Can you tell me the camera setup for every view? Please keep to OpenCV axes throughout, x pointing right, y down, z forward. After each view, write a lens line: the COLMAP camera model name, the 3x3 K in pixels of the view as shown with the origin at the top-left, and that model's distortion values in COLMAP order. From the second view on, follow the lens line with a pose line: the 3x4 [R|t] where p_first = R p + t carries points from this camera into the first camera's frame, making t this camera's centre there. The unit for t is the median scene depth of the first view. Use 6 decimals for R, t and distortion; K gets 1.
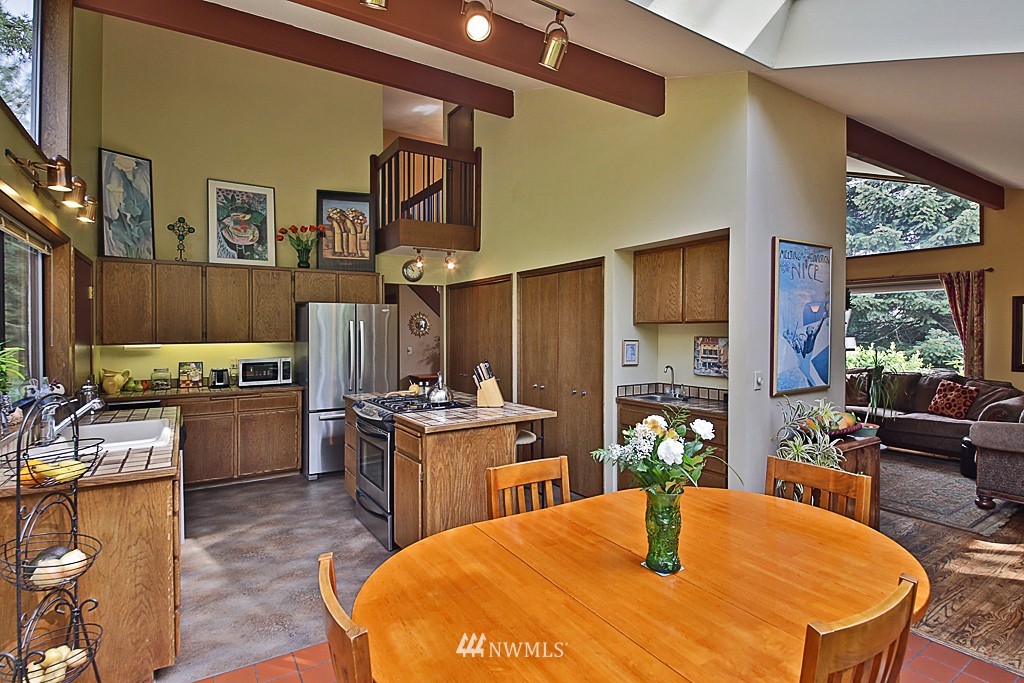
lens RADIAL K [[518.2, 0, 509.7], [0, 518.2, 328.9], [0, 0, 1]] dist [-0.004560, -0.010104]
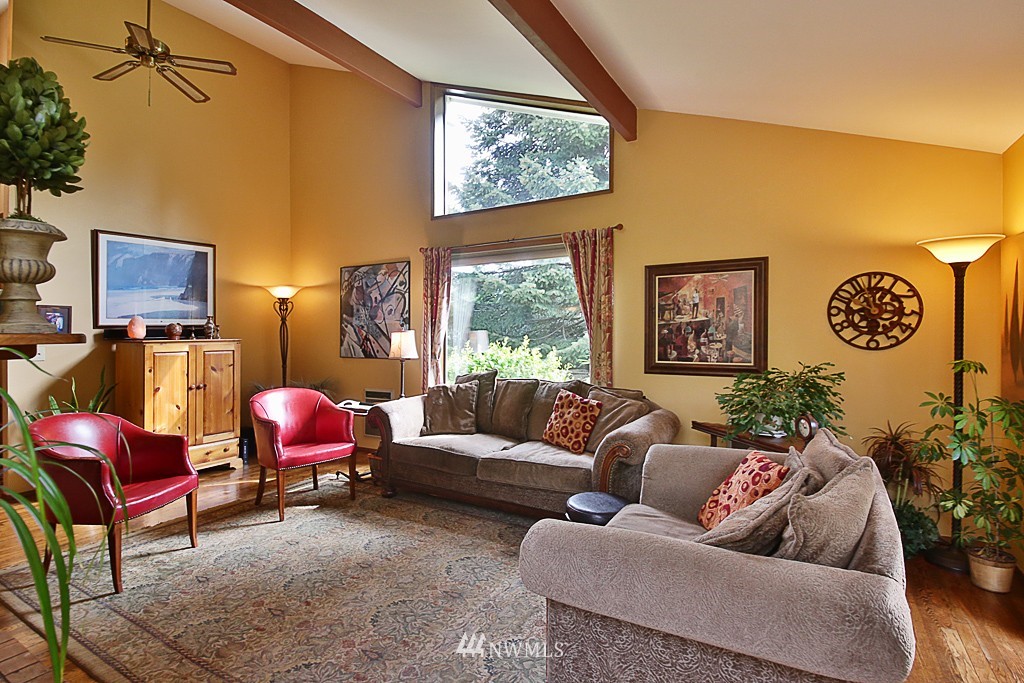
lens RADIAL K [[508.6, 0, 505.1], [0, 508.6, 333.7], [0, 0, 1]] dist [0.006587, -0.001159]
pose [[0.890879, -0.006459, 0.454196, 0.503866], [0.004571, 0.999976, 0.005254, 0.024724], [-0.454219, -0.002605, 0.890887, 0.472340]]
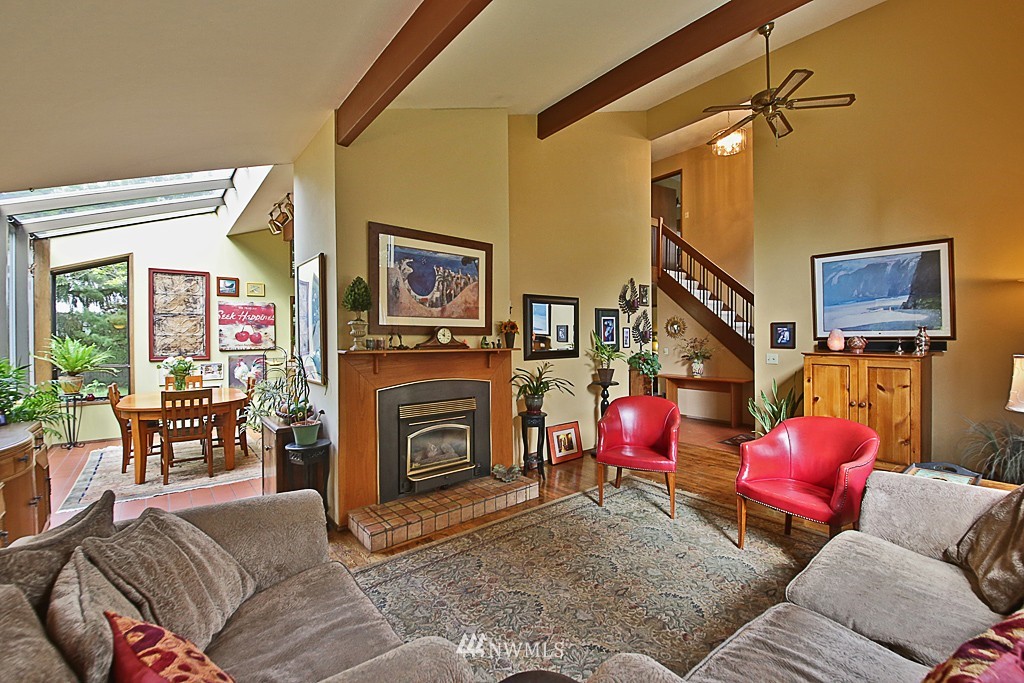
lens RADIAL K [[443.6, 0, 520.8], [0, 443.6, 333.9], [0, 0, 1]] dist [-0.023520, -0.004466]
pose [[0.118537, 0.002785, -0.992946, 1.005857], [0.005353, 0.999980, 0.003444, 0.002060], [0.992935, -0.005723, 0.118520, 0.825182]]
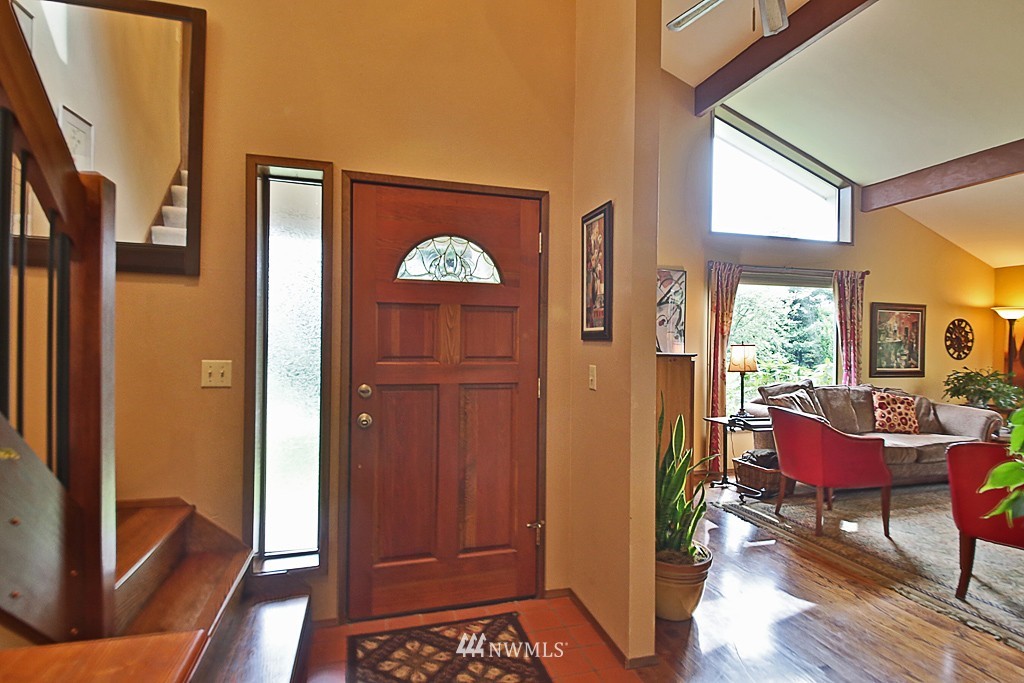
lens RADIAL K [[518.2, 0, 547.2], [0, 518.2, 334.9], [0, 0, 1]] dist [-0.004560, -0.010104]
pose [[0.263301, 0.017555, 0.964554, -0.161184], [-0.017170, 0.999761, -0.013508, 0.024935], [-0.964561, -0.013004, 0.263540, 1.363145]]
